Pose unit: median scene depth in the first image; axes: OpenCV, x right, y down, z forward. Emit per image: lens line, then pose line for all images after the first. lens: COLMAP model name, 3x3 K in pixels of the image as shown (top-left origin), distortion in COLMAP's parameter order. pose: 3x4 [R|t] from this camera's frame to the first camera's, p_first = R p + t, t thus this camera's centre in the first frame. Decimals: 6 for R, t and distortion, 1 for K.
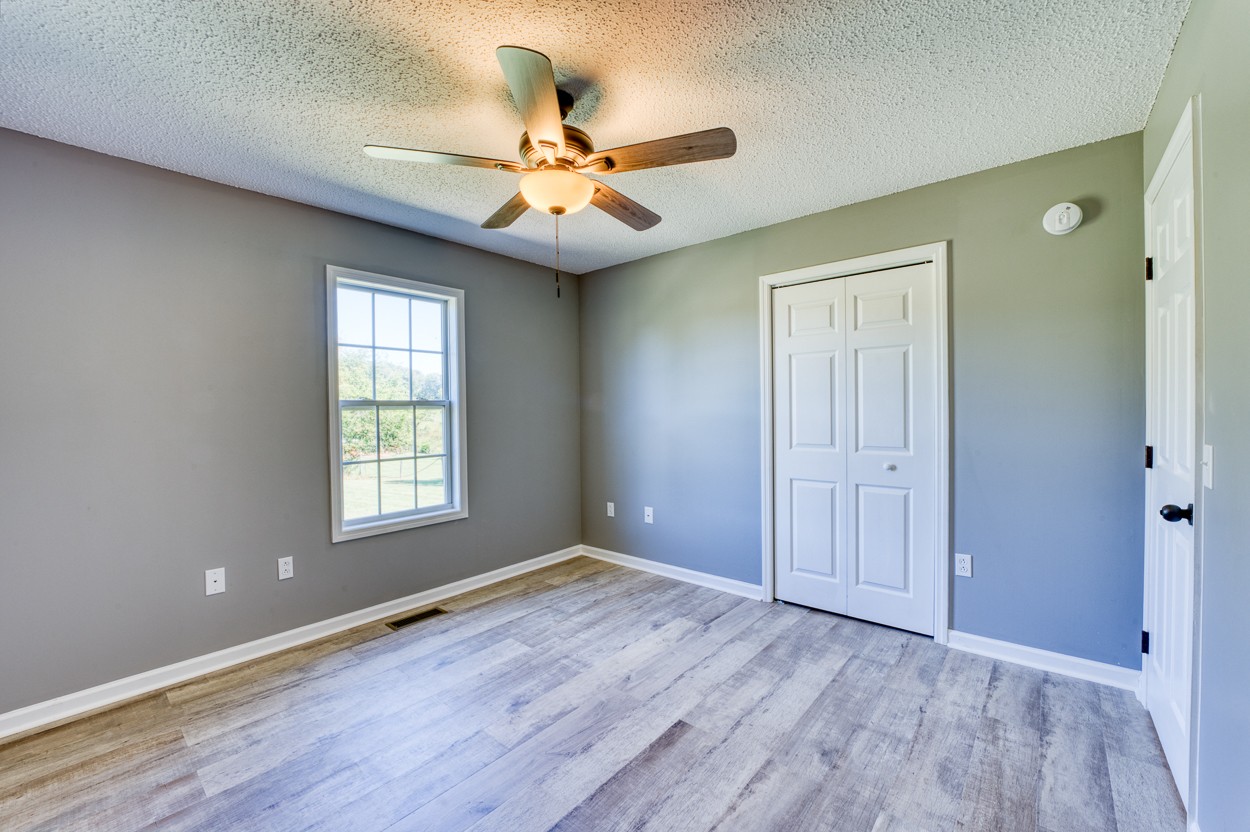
lens RADIAL K [[506.5, 0, 620.2], [0, 506.5, 414.1], [0, 0, 1]] dist [-0.030332, 0.004685]
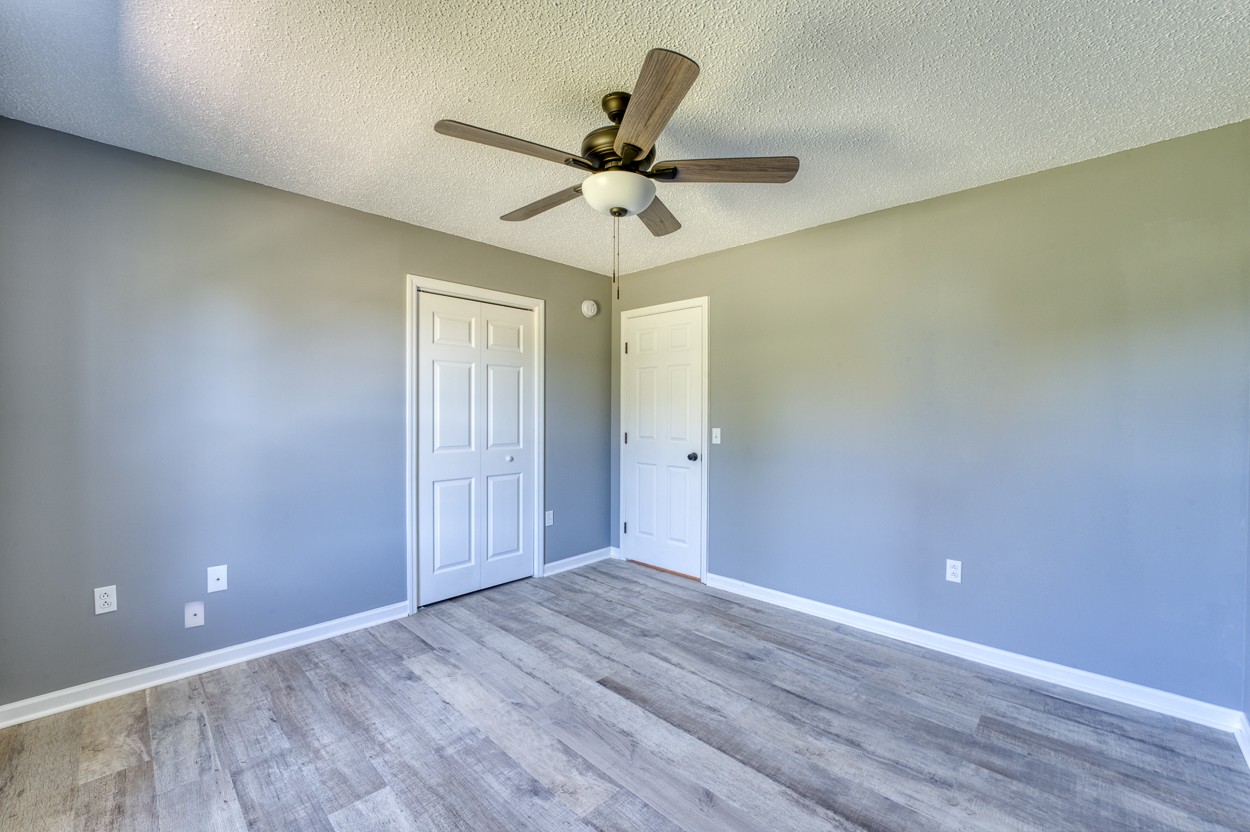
lens RADIAL K [[503.9, 0, 625.0], [0, 503.9, 416.0], [0, 0, 1]] dist [-0.031085, 0.005023]
pose [[0.053484, 0.003178, 0.998564, -0.825673], [0.009162, 0.999951, -0.003673, 0.002303], [-0.998527, 0.009345, 0.053452, 0.695821]]
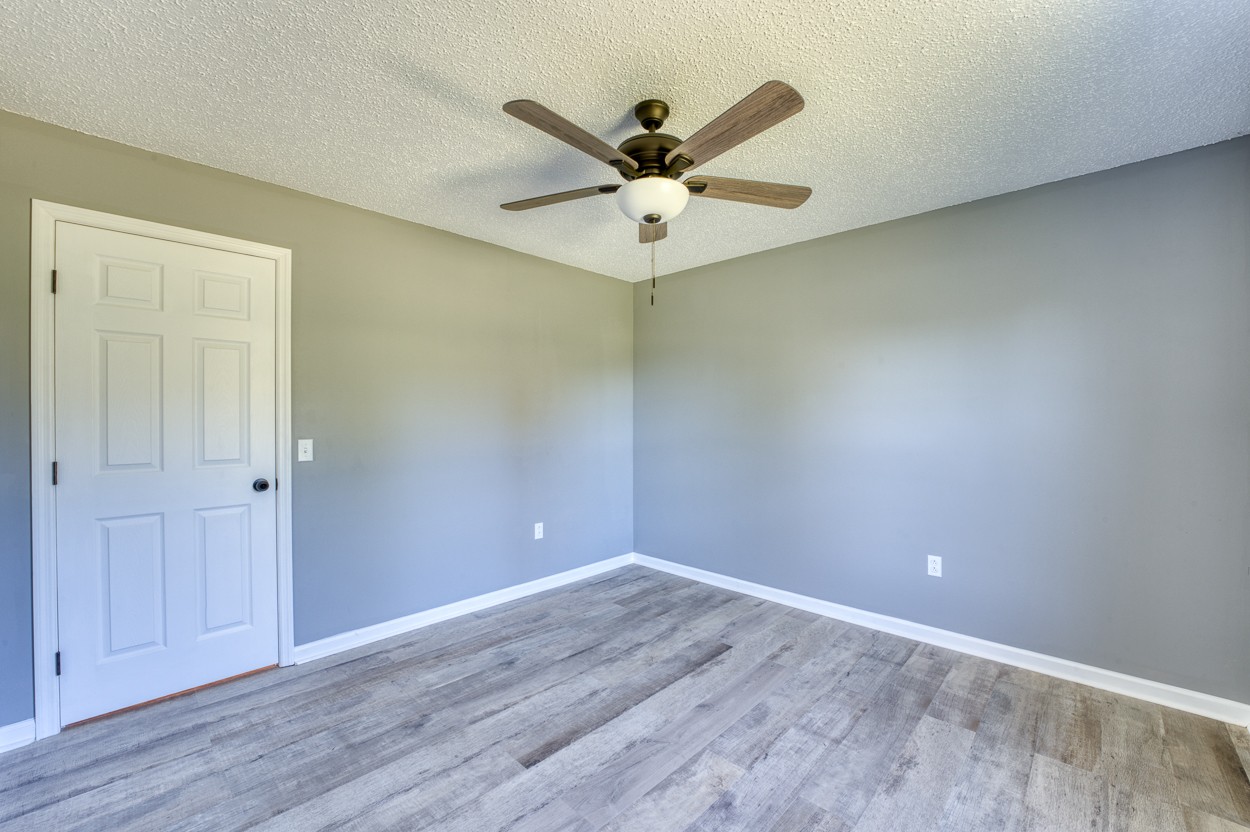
lens RADIAL K [[506.5, 0, 620.2], [0, 506.5, 414.1], [0, 0, 1]] dist [-0.030332, 0.004685]
pose [[-0.998244, 0.013716, 0.057631, -0.084372], [0.014300, 0.999850, 0.009726, -0.018820], [-0.057489, 0.010533, -0.998291, 1.497279]]
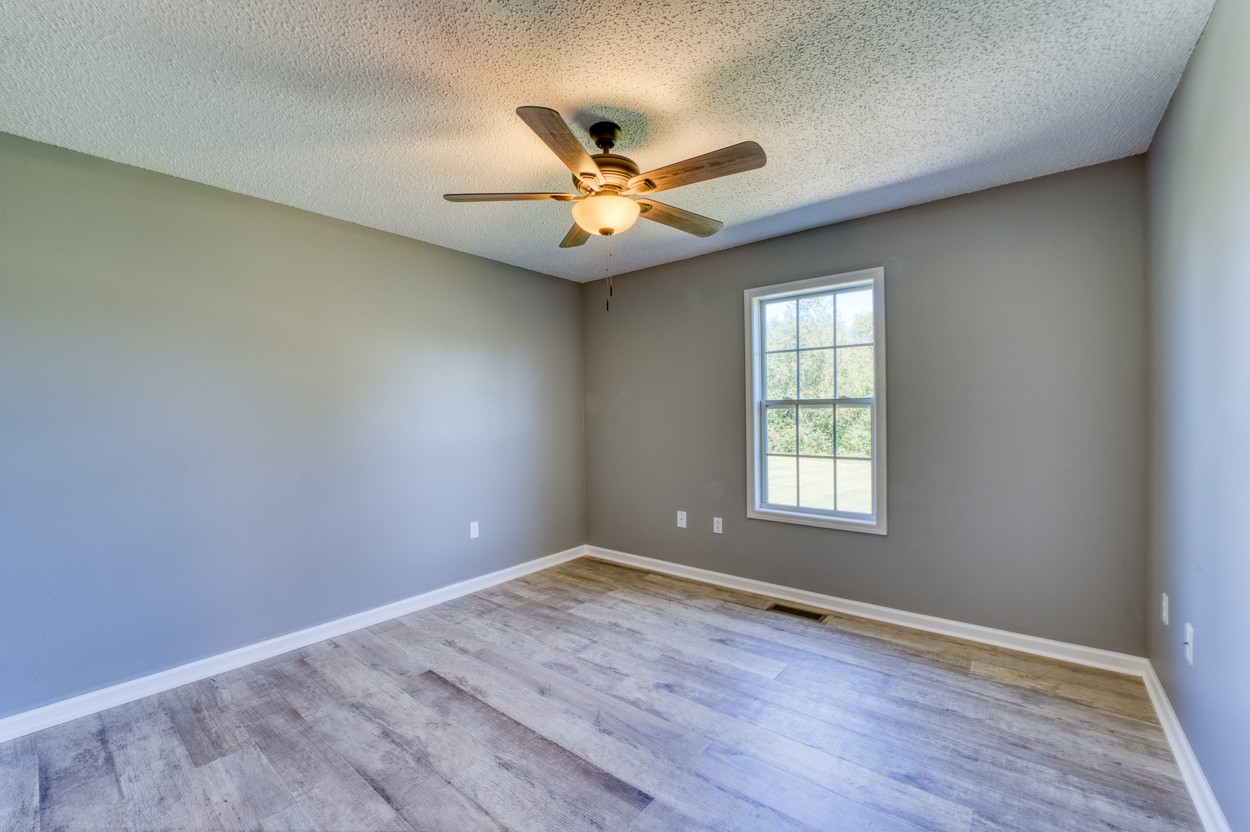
lens RADIAL K [[506.5, 0, 620.2], [0, 506.5, 414.1], [0, 0, 1]] dist [-0.030332, 0.004685]
pose [[0.025513, 0.016422, -0.999540, 0.730287], [0.000505, 0.999865, 0.016441, -0.018065], [0.999674, -0.000924, 0.025502, 0.743552]]
